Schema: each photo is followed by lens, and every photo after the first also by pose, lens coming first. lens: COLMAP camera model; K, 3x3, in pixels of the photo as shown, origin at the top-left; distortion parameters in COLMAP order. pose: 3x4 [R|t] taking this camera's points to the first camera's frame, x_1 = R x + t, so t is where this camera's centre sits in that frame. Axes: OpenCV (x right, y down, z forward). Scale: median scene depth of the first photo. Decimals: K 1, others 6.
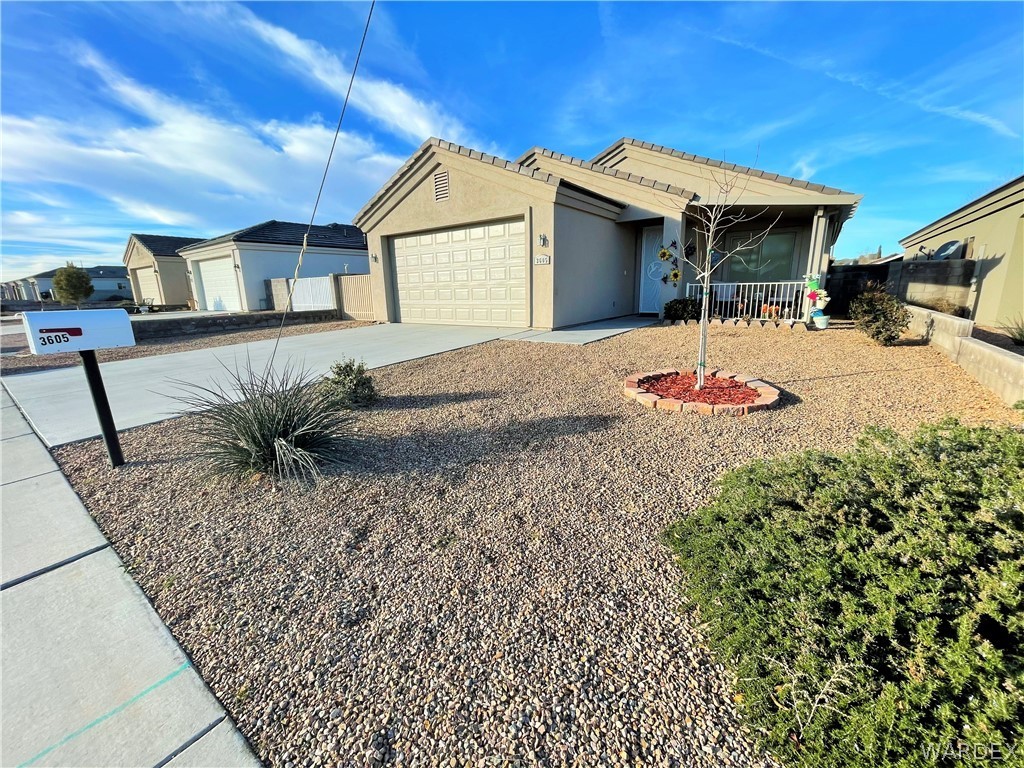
lens RADIAL K [[410.4, 0, 511.5], [0, 410.4, 386.6], [0, 0, 1]] dist [-0.003985, -0.000181]
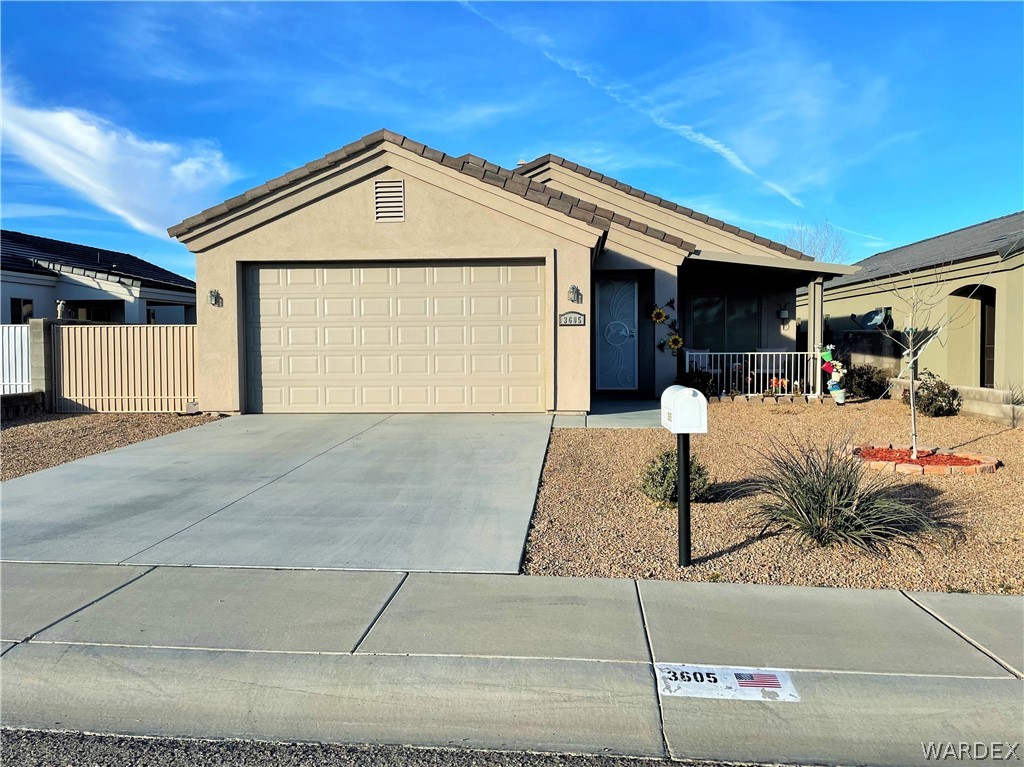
lens RADIAL K [[789.2, 0, 512.3], [0, 789.2, 378.9], [0, 0, 1]] dist [0.054897, 0.000372]
pose [[0.849175, -0.006184, 0.528075, -0.567777], [0.109142, 0.980400, -0.164025, 0.010548], [-0.516711, 0.196921, 0.833206, -0.070860]]
